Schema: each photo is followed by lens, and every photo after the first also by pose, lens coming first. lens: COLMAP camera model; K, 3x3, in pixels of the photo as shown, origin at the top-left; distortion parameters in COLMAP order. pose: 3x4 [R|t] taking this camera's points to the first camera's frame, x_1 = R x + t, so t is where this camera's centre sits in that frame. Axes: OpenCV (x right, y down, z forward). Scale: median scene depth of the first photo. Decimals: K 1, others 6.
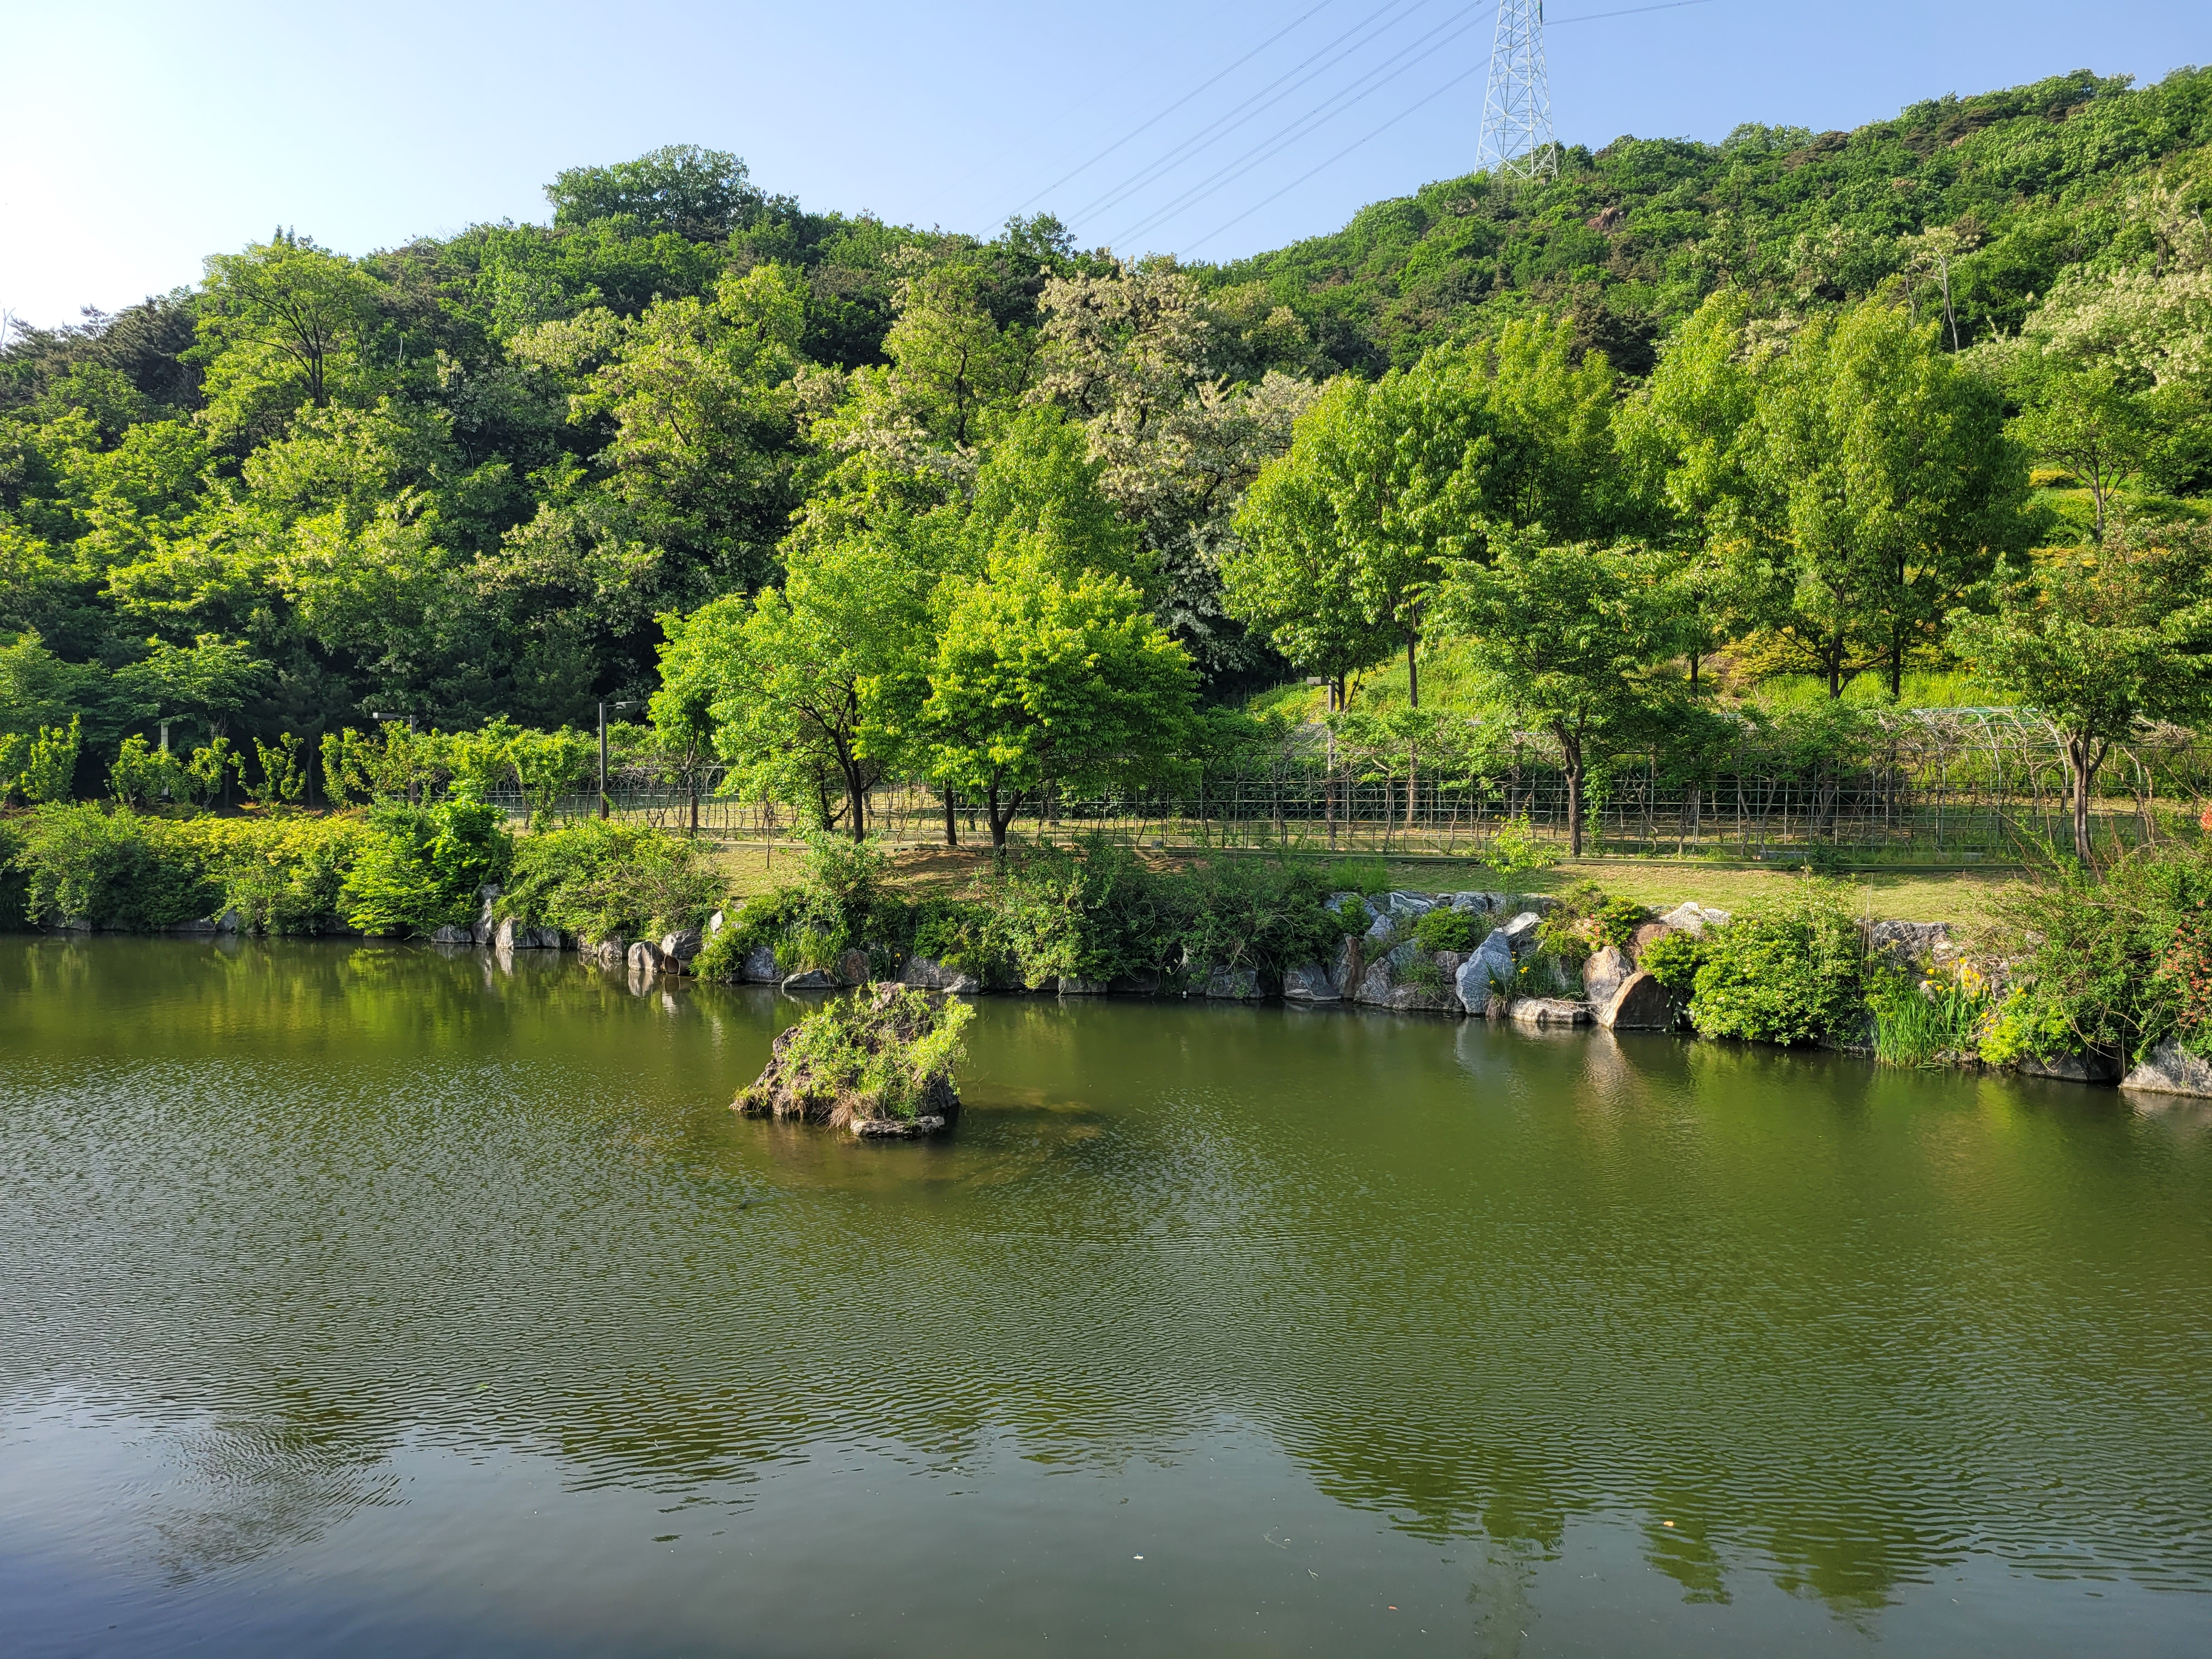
lens RADIAL K [[1640.7, 0, 1105.9], [0, 1640.7, 834.7], [0, 0, 1]] dist [0.046594, -0.025040]
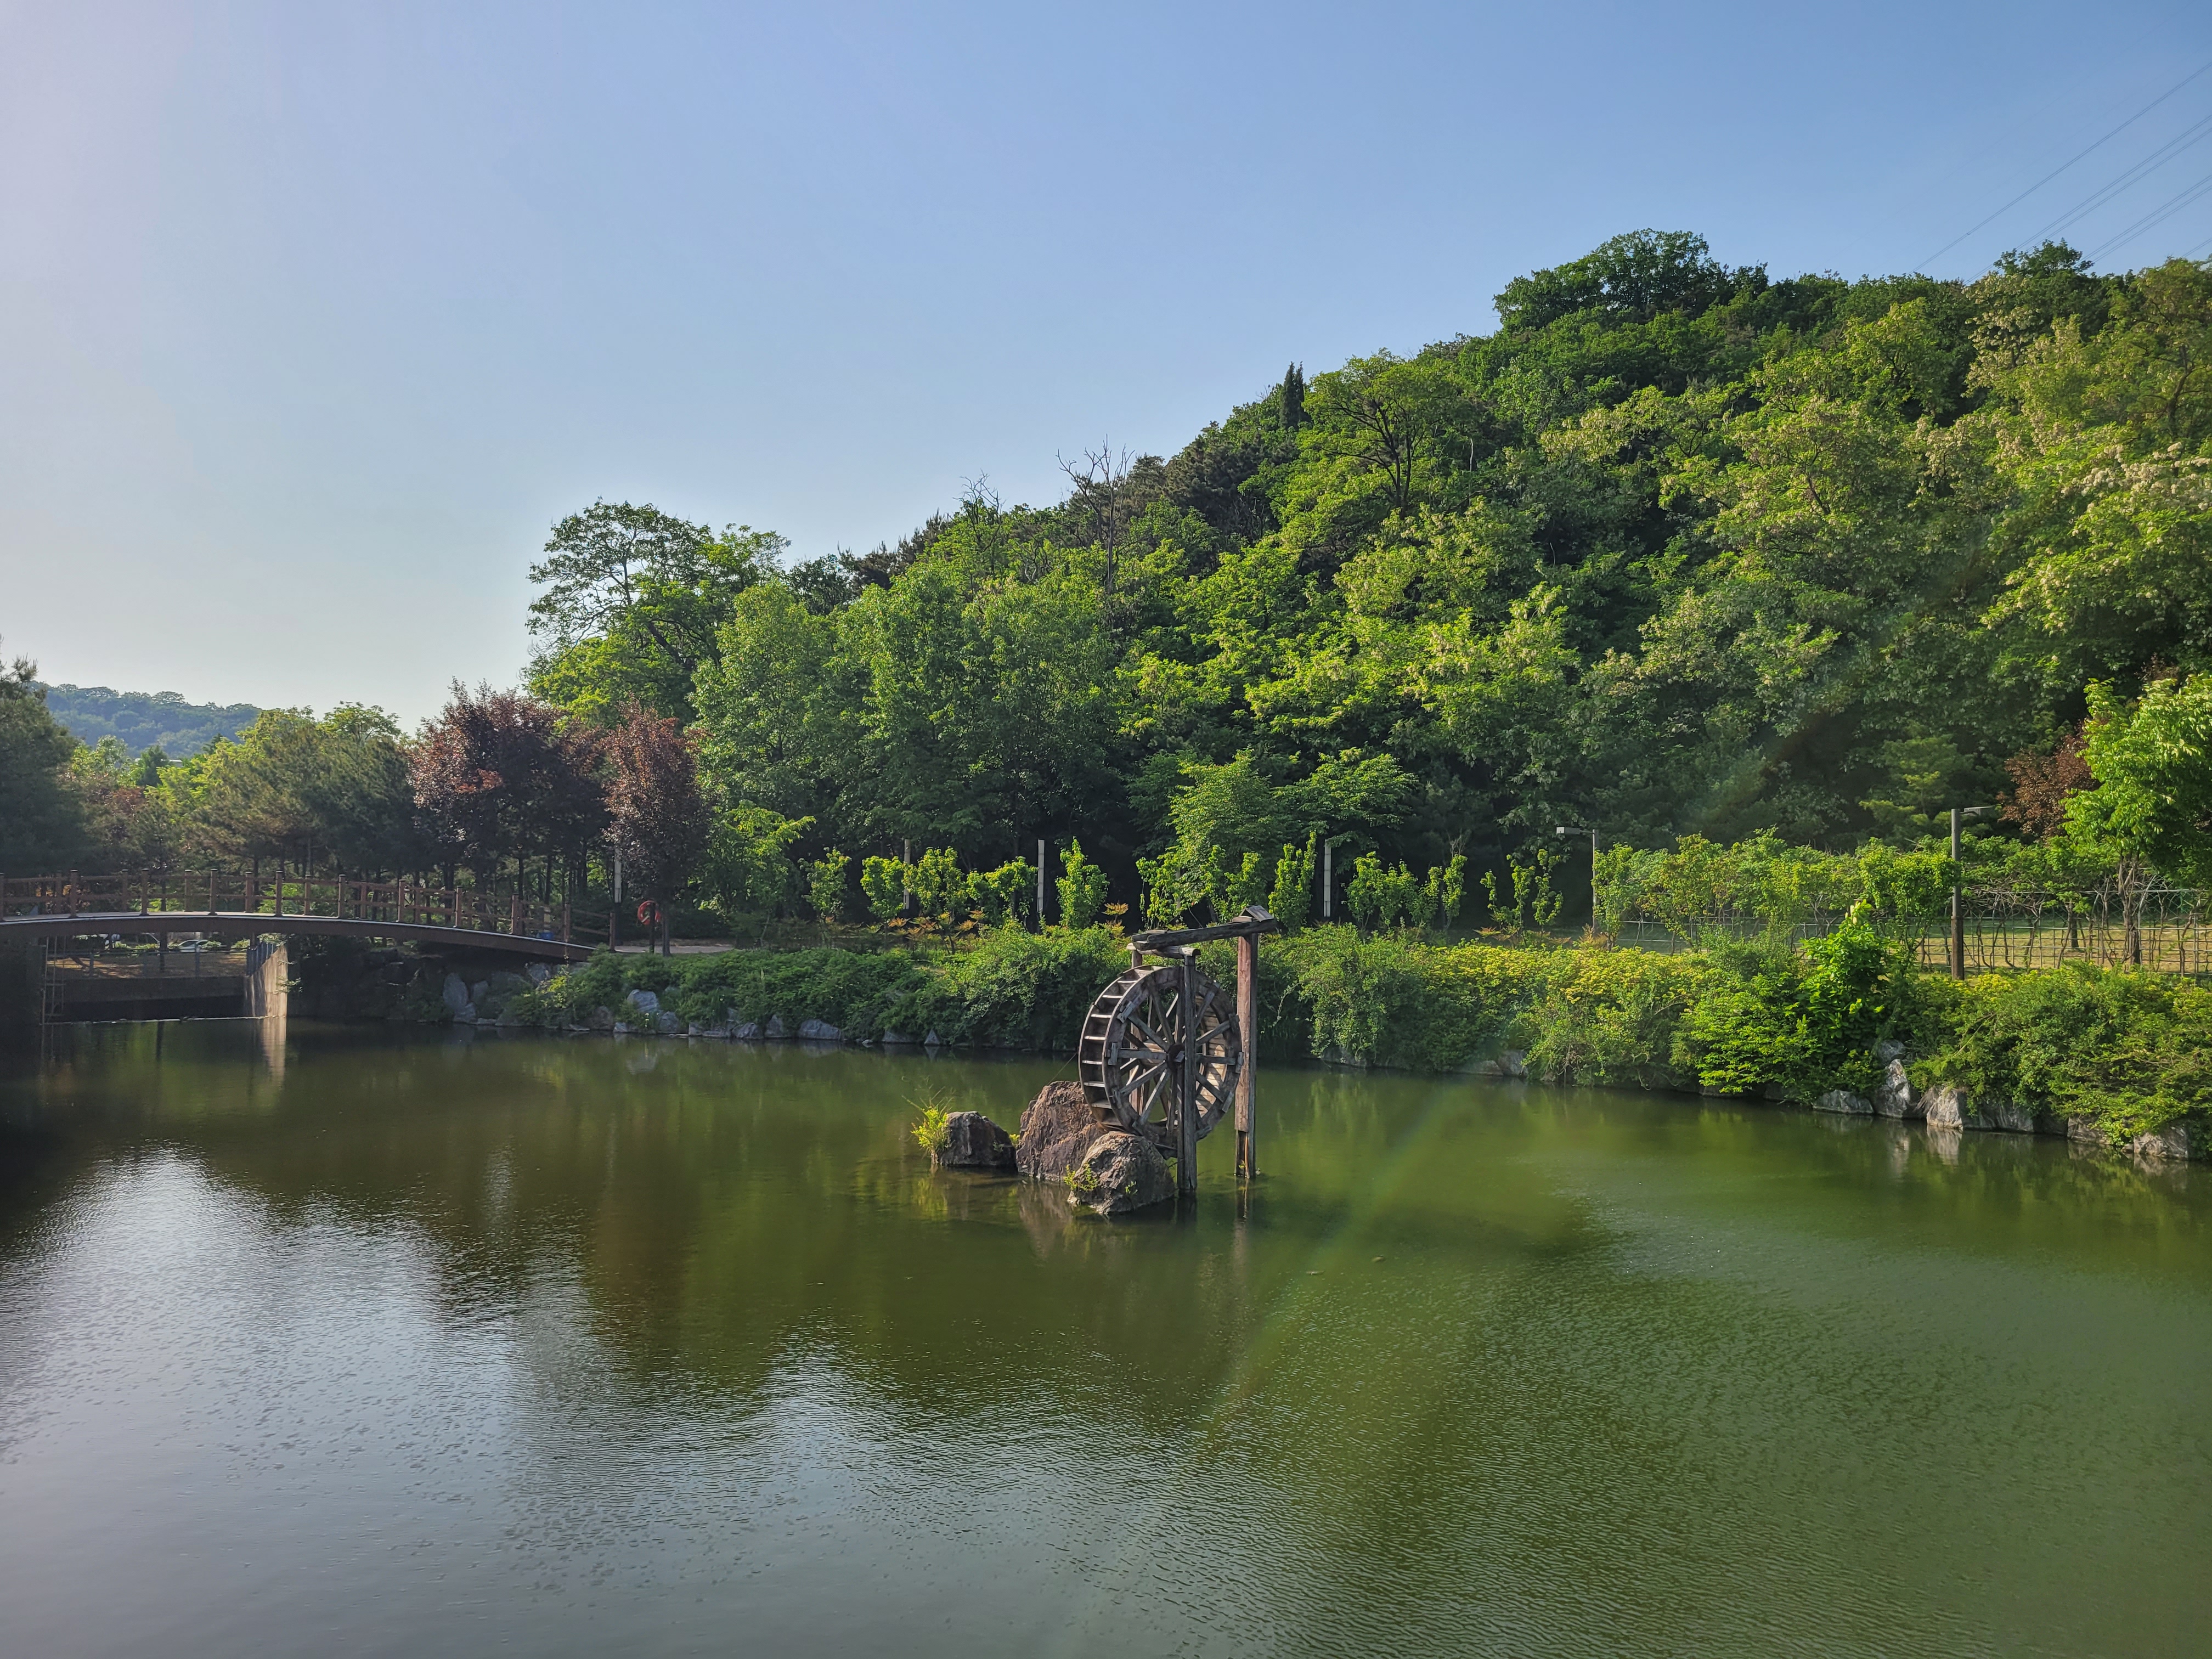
lens RADIAL K [[1640.7, 0, 1102.7], [0, 1640.7, 828.3], [0, 0, 1]] dist [0.046594, -0.025040]
pose [[0.901424, -0.011401, -0.432787, -0.253022], [-0.021981, 0.997159, -0.072051, -0.003520], [0.432379, 0.074462, 0.898612, 0.087491]]
